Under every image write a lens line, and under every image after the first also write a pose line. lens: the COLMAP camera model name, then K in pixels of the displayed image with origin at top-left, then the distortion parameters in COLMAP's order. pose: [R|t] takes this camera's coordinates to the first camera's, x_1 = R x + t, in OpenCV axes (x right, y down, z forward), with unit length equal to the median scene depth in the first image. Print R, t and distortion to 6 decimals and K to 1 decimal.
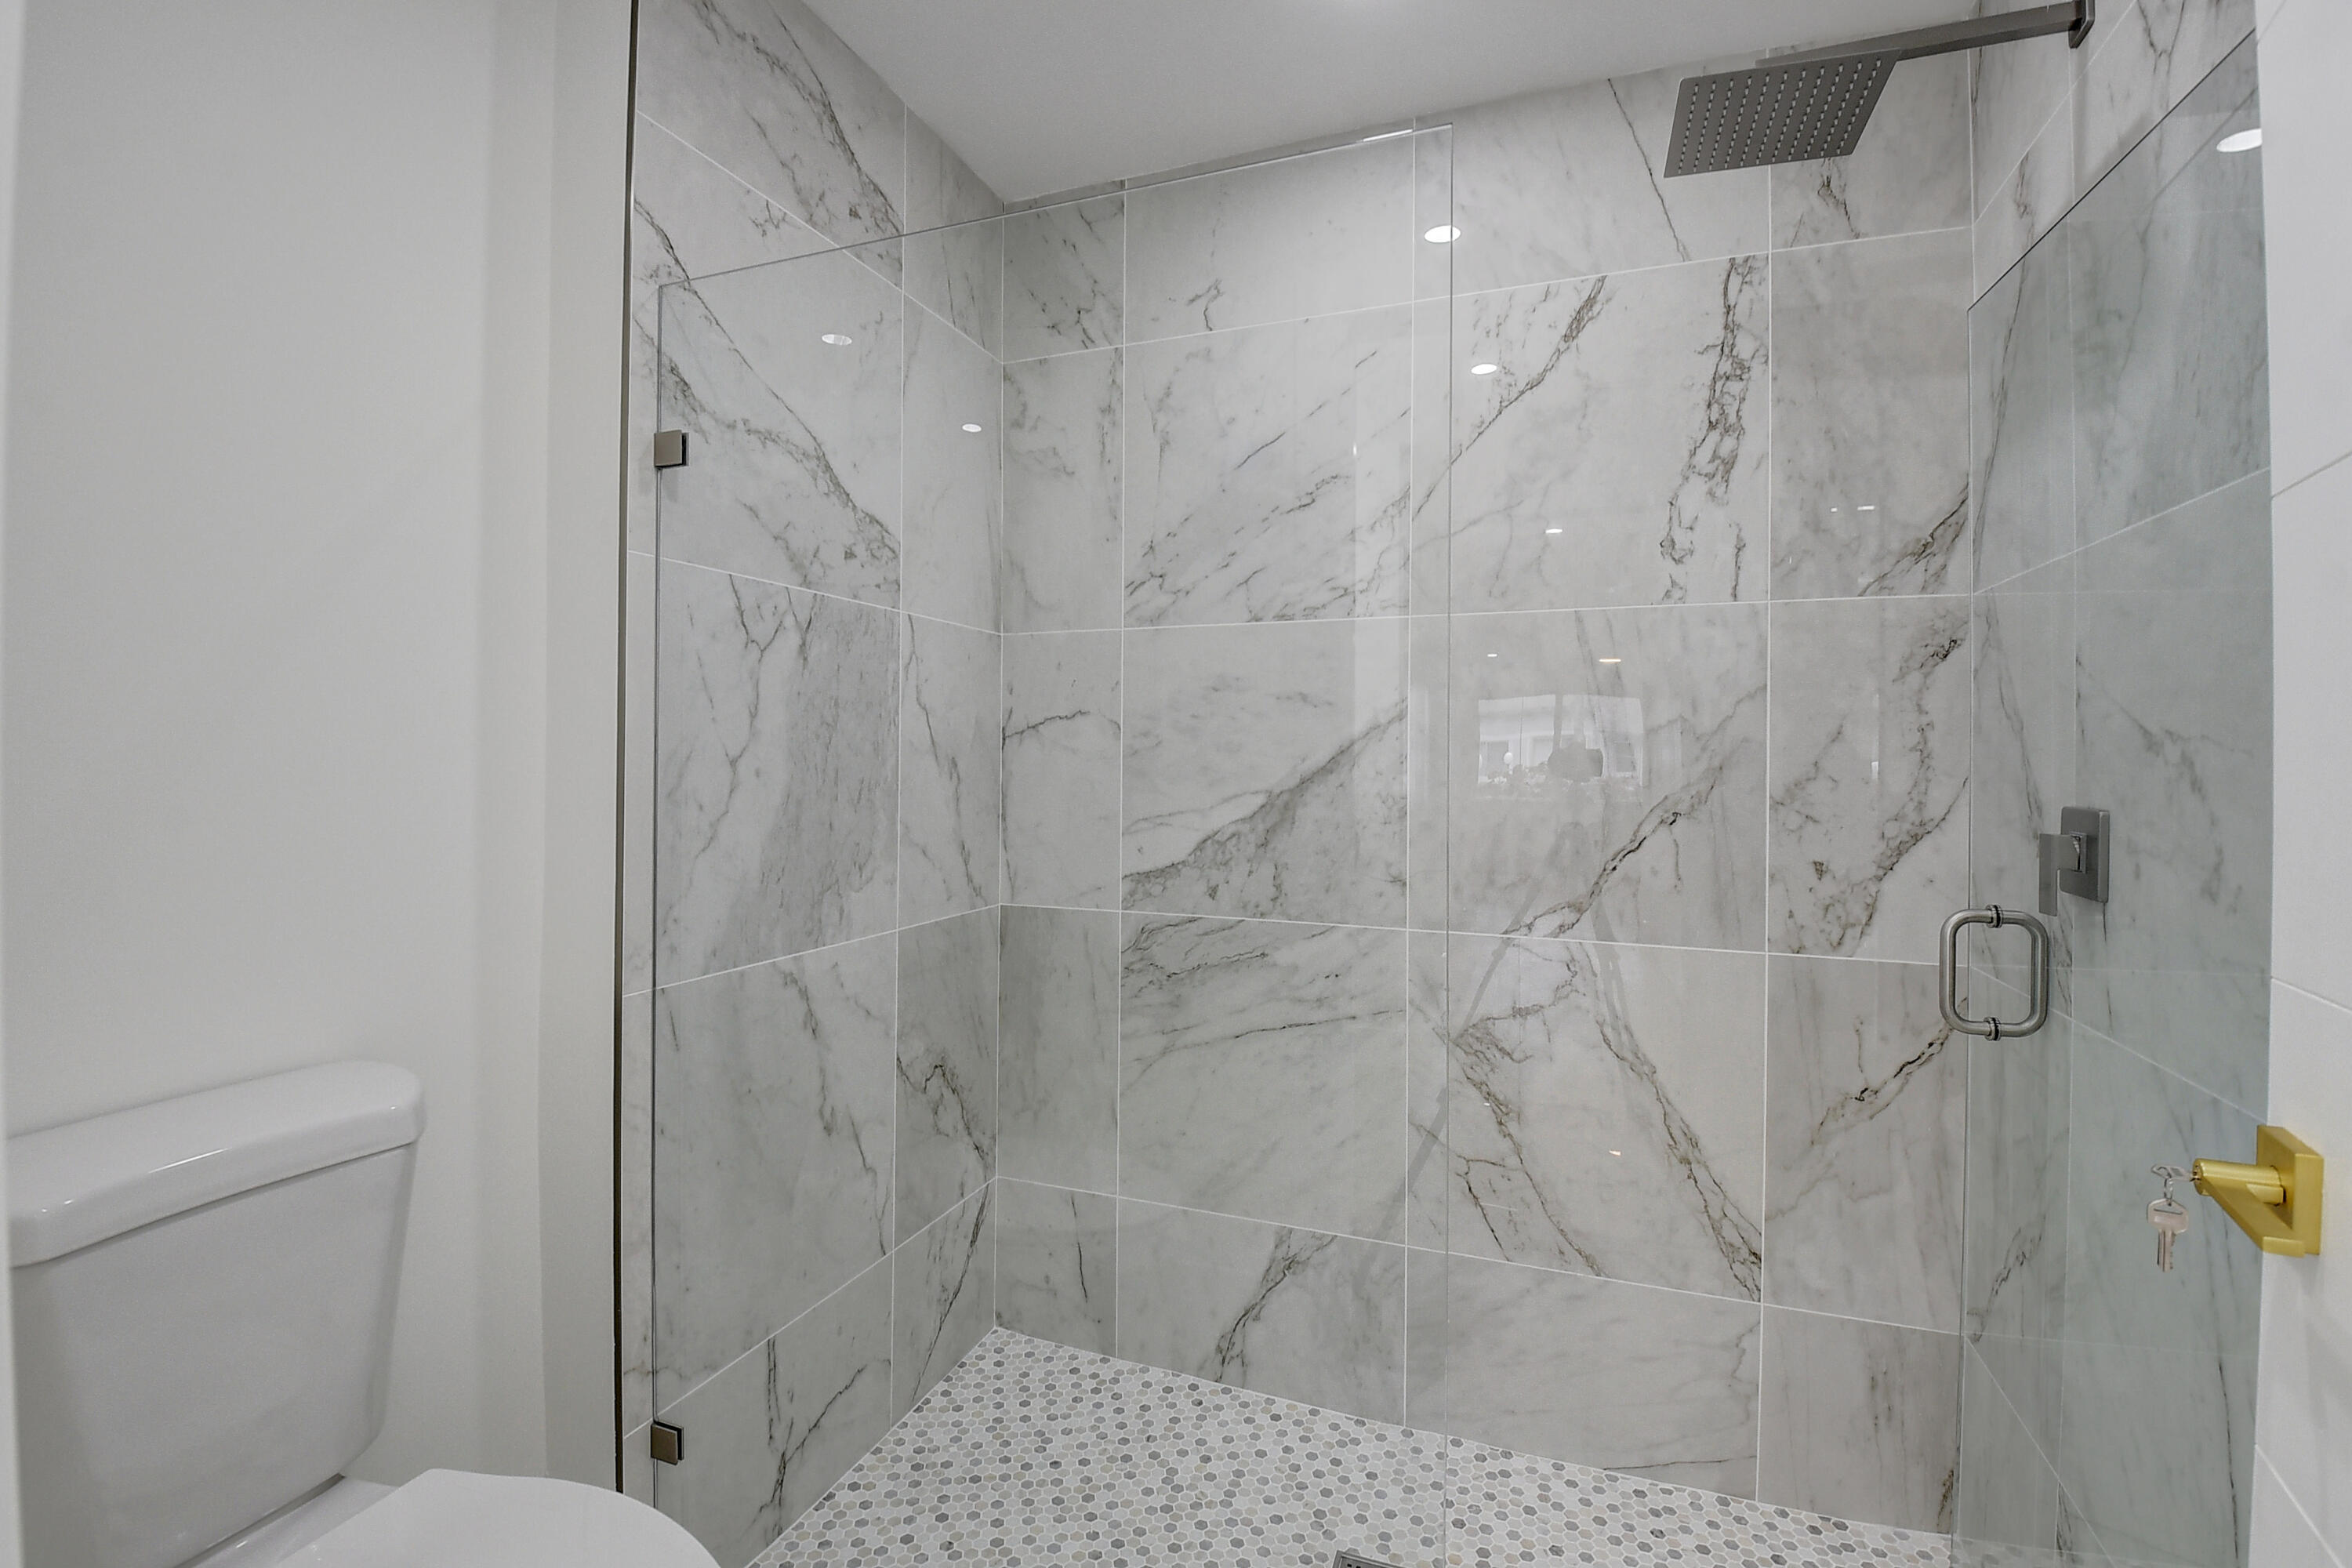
lens RADIAL K [[1038.5, 0, 1188.0], [0, 1038.5, 774.7], [0, 0, 1]] dist [-0.016542, -0.005742]
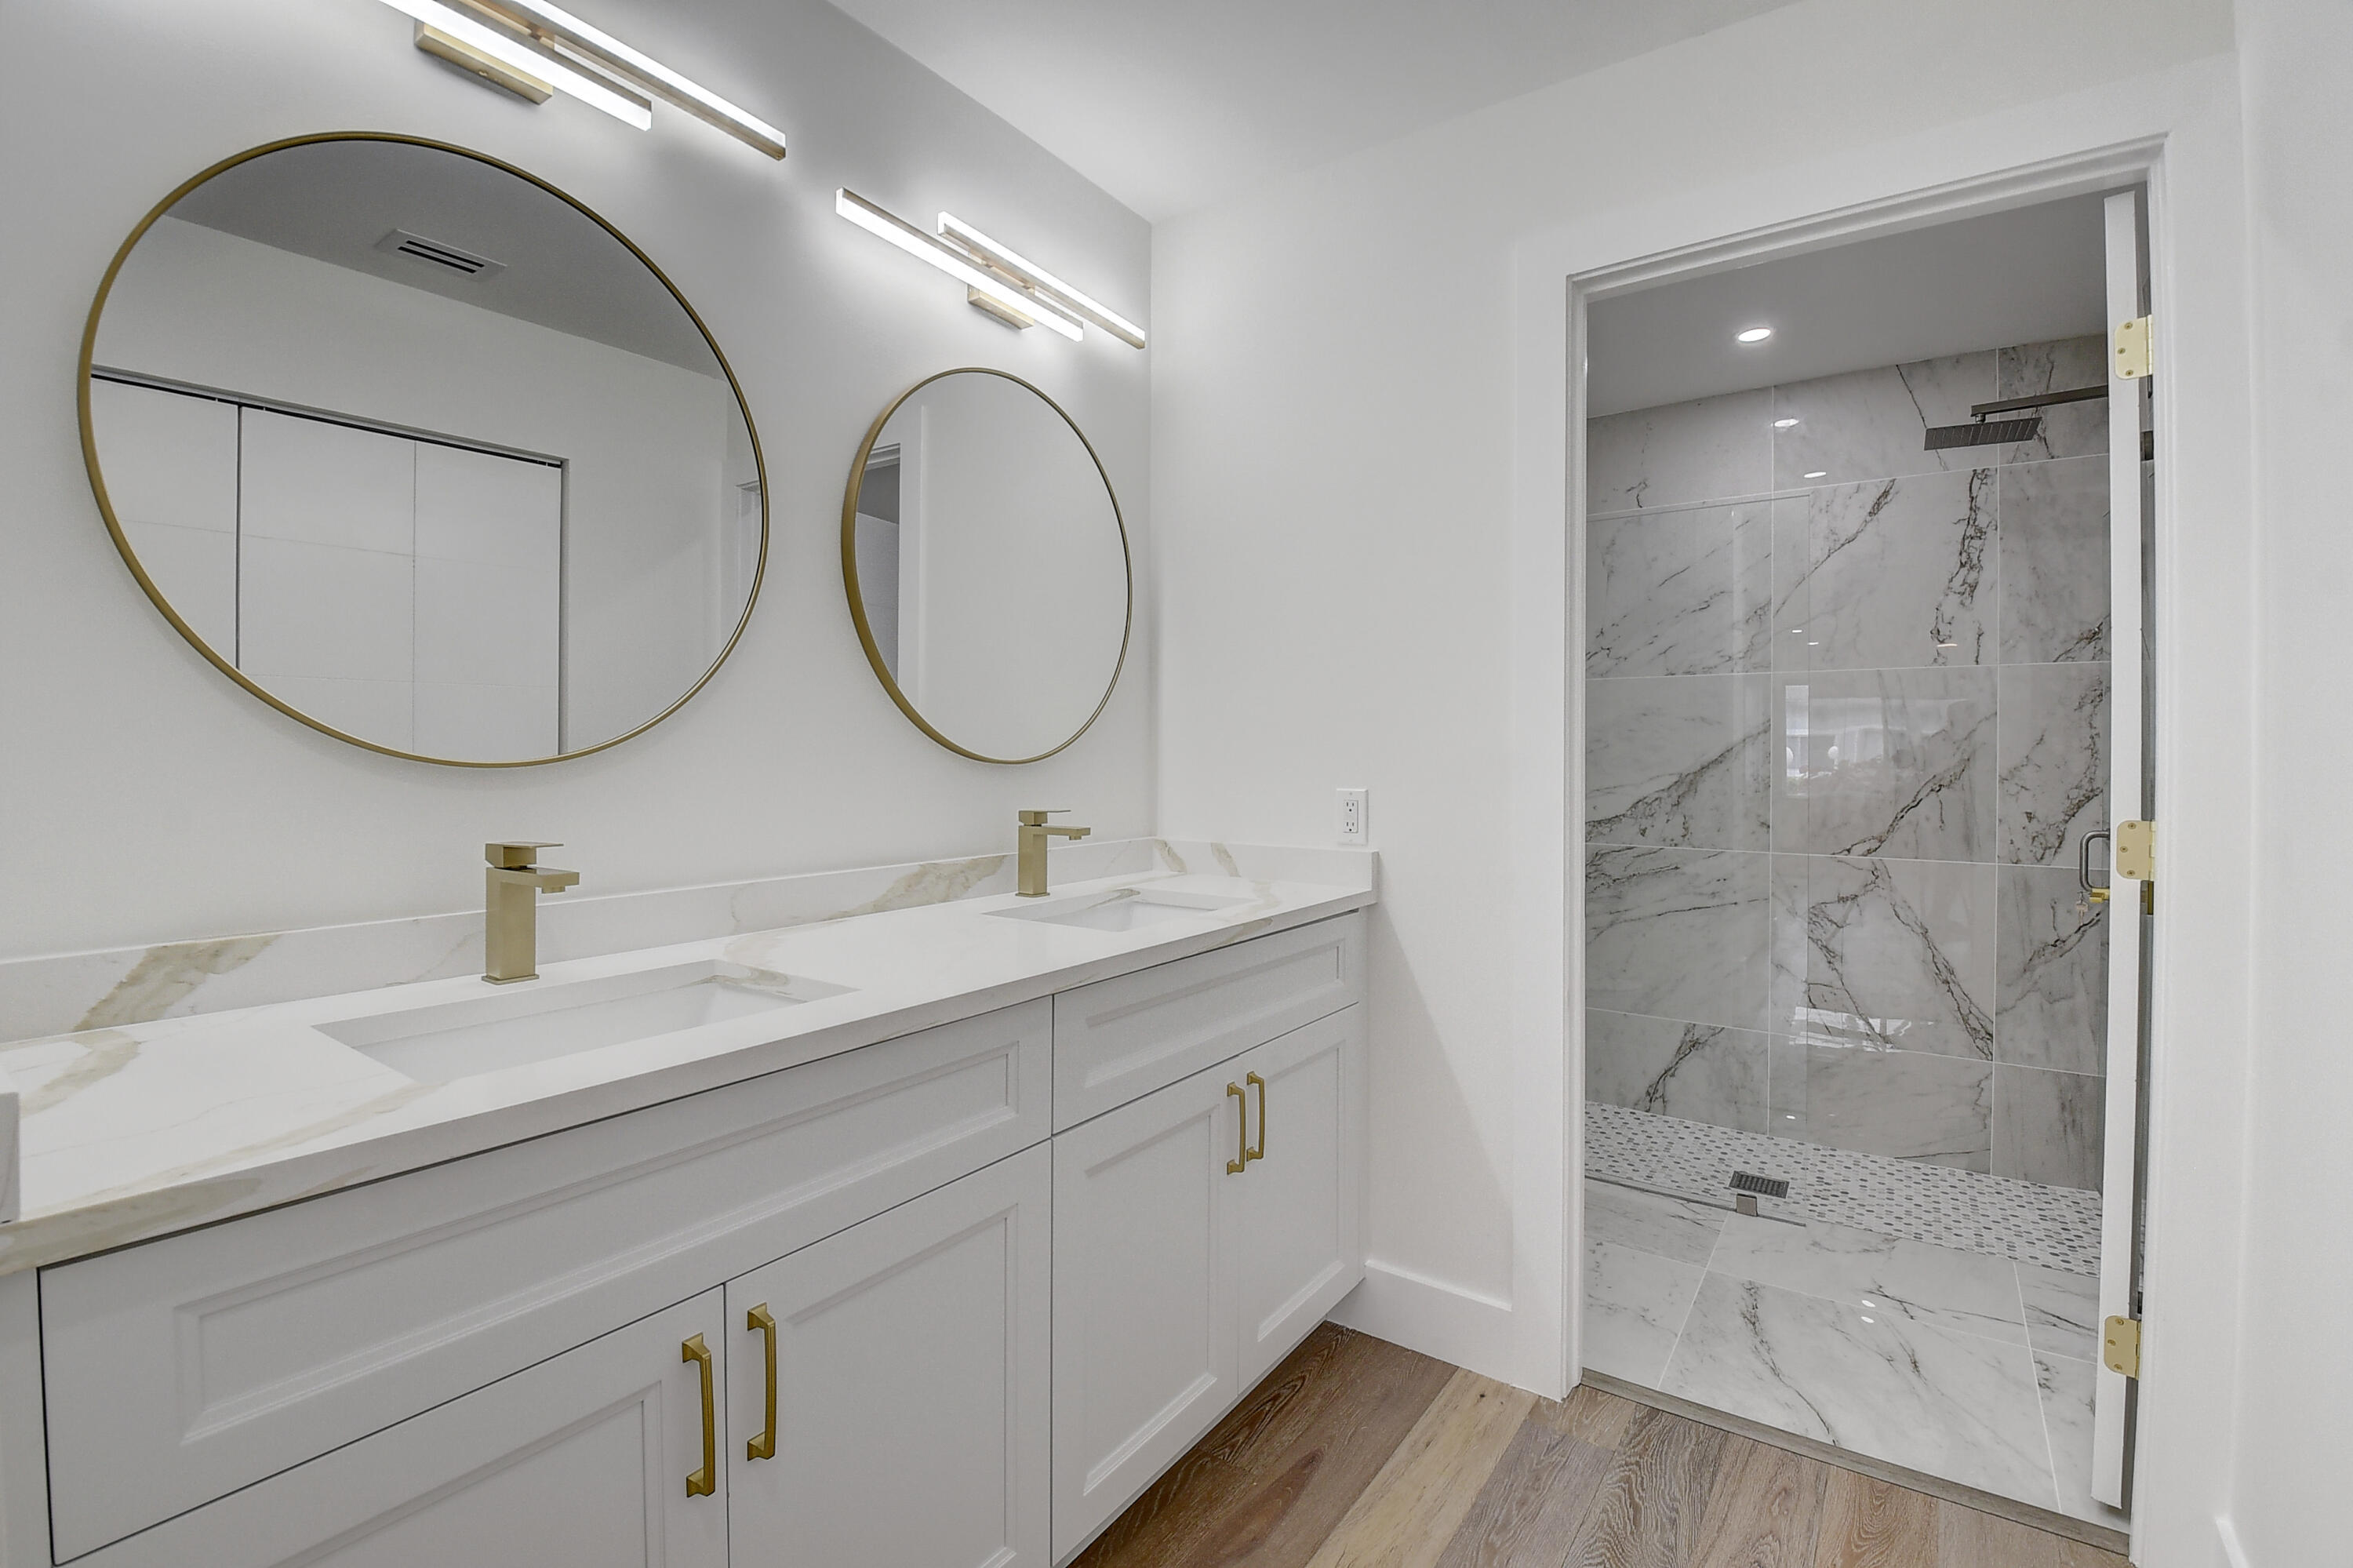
lens RADIAL K [[1039.0, 0, 1179.6], [0, 1039.0, 767.4], [0, 0, 1]] dist [-0.016542, -0.005742]
pose [[0.964816, -0.000148, -0.262927, -0.313431], [-0.000511, 0.999997, -0.002439, 0.011879], [0.262927, 0.002487, 0.964813, -1.016466]]
